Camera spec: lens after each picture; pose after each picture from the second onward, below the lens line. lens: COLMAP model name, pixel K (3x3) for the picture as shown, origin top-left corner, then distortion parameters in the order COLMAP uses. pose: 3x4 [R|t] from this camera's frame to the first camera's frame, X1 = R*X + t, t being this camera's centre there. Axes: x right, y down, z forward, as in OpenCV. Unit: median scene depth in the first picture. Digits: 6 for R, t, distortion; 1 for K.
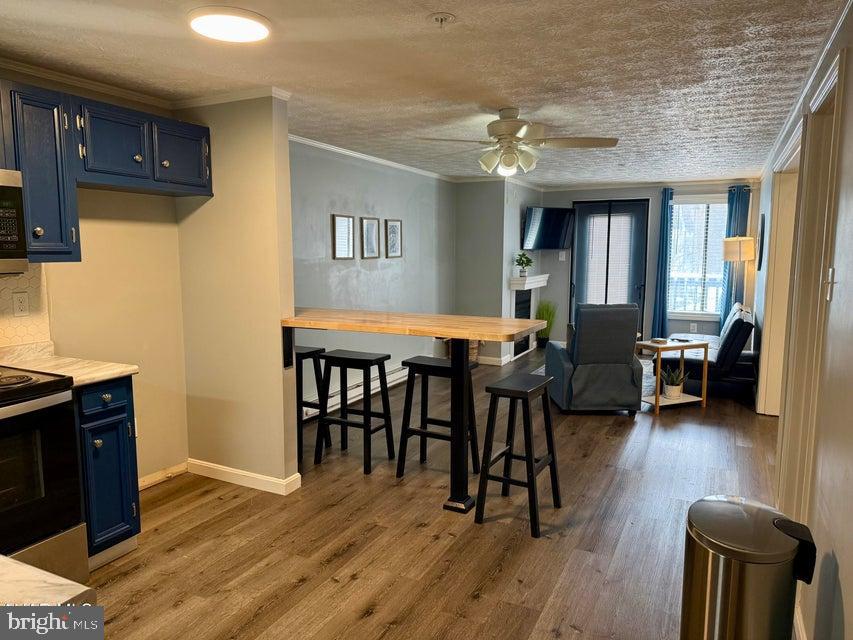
lens RADIAL K [[598.7, 0, 426.5], [0, 598.7, 320.0], [0, 0, 1]] dist [0.102959, -0.158688]
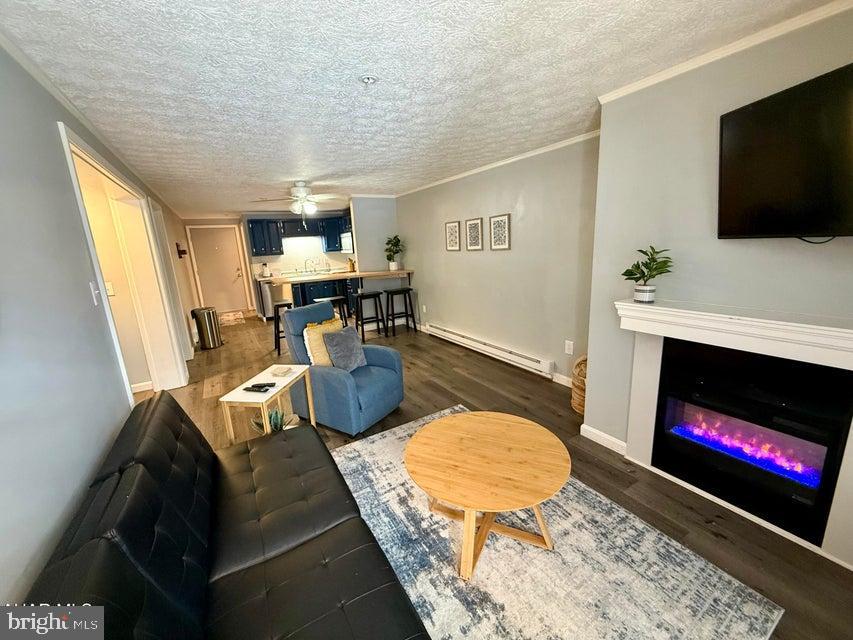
lens RADIAL K [[342.6, 0, 426.5], [0, 342.6, 320.0], [0, 0, 1]] dist [-0.000835, -0.000021]
pose [[-0.541892, 0.208781, -0.814103, 1.147025], [-0.051838, 0.958506, 0.280319, -0.304820], [0.838848, 0.194104, -0.508584, 2.497410]]
